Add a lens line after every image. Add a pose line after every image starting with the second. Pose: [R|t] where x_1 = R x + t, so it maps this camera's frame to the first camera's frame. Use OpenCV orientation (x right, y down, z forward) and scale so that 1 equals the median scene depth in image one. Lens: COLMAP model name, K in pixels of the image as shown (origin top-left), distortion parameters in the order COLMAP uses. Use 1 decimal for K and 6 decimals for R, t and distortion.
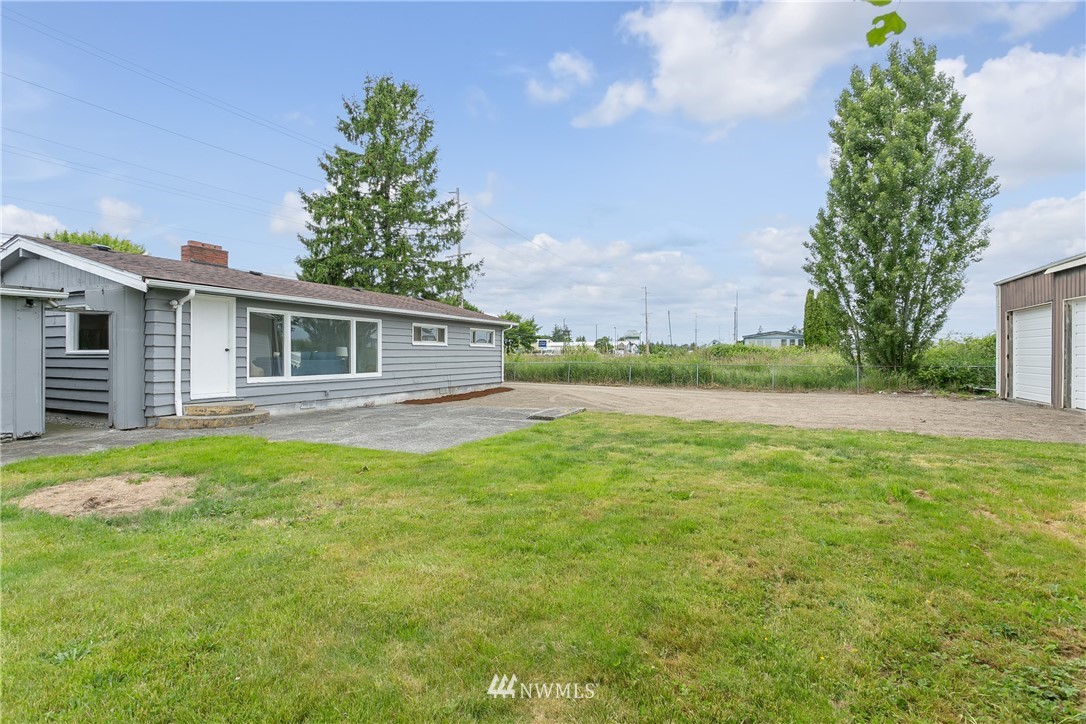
lens RADIAL K [[526.7, 0, 541.4], [0, 526.7, 355.2], [0, 0, 1]] dist [0.000059, 0.000369]
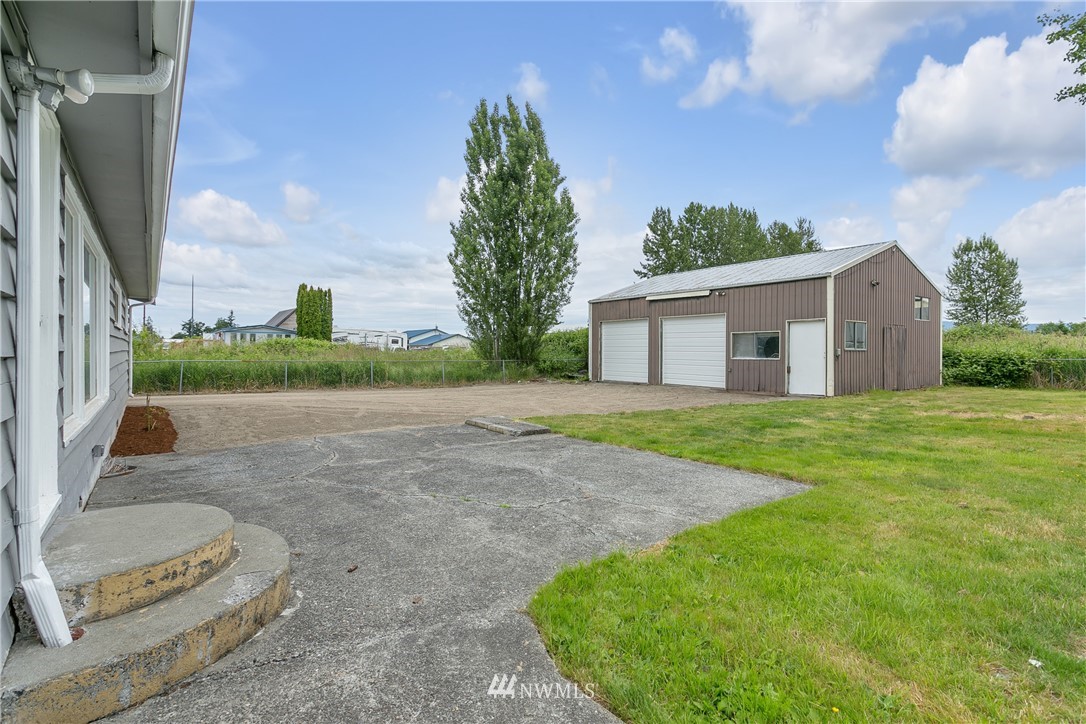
lens RADIAL K [[526.7, 0, 552.7], [0, 526.7, 355.4], [0, 0, 1]] dist [0.000059, 0.000369]
pose [[0.455933, -0.004264, 0.890004, -0.436949], [-0.003048, 0.999975, 0.006352, 0.001764], [-0.890009, -0.005609, 0.455909, 0.405694]]
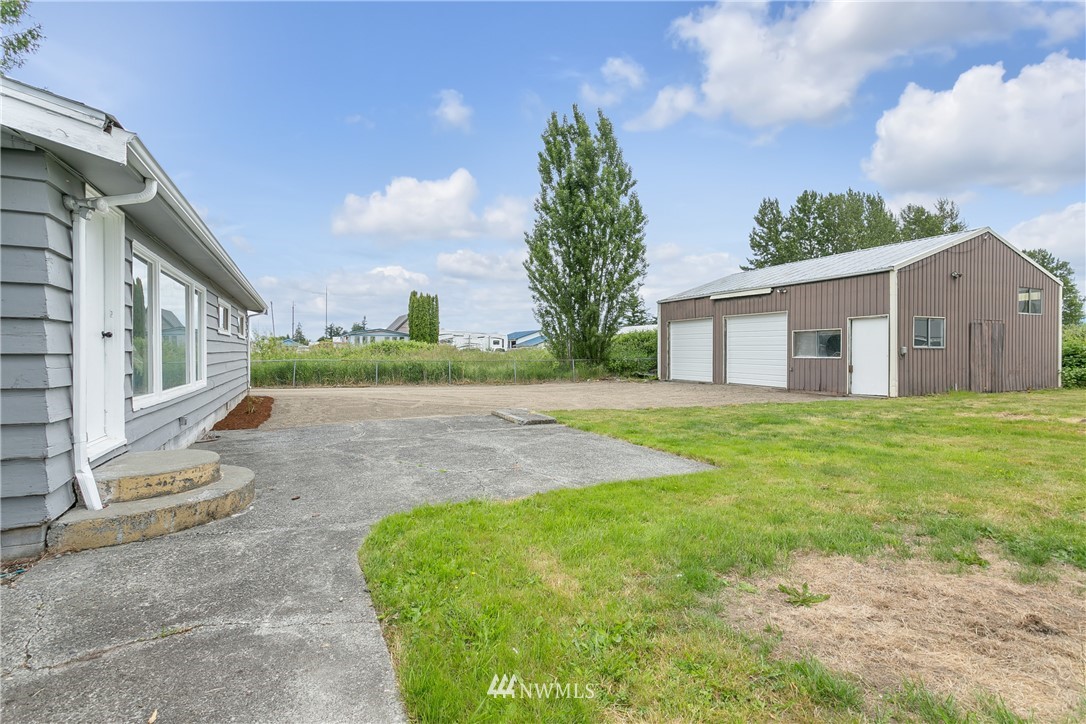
lens RADIAL K [[526.7, 0, 550.5], [0, 526.7, 358.8], [0, 0, 1]] dist [0.000059, 0.000369]
pose [[0.632502, -0.010553, 0.774487, -0.431885], [0.001138, 0.999919, 0.012696, 0.002579], [-0.774558, -0.007149, 0.632462, 0.286807]]
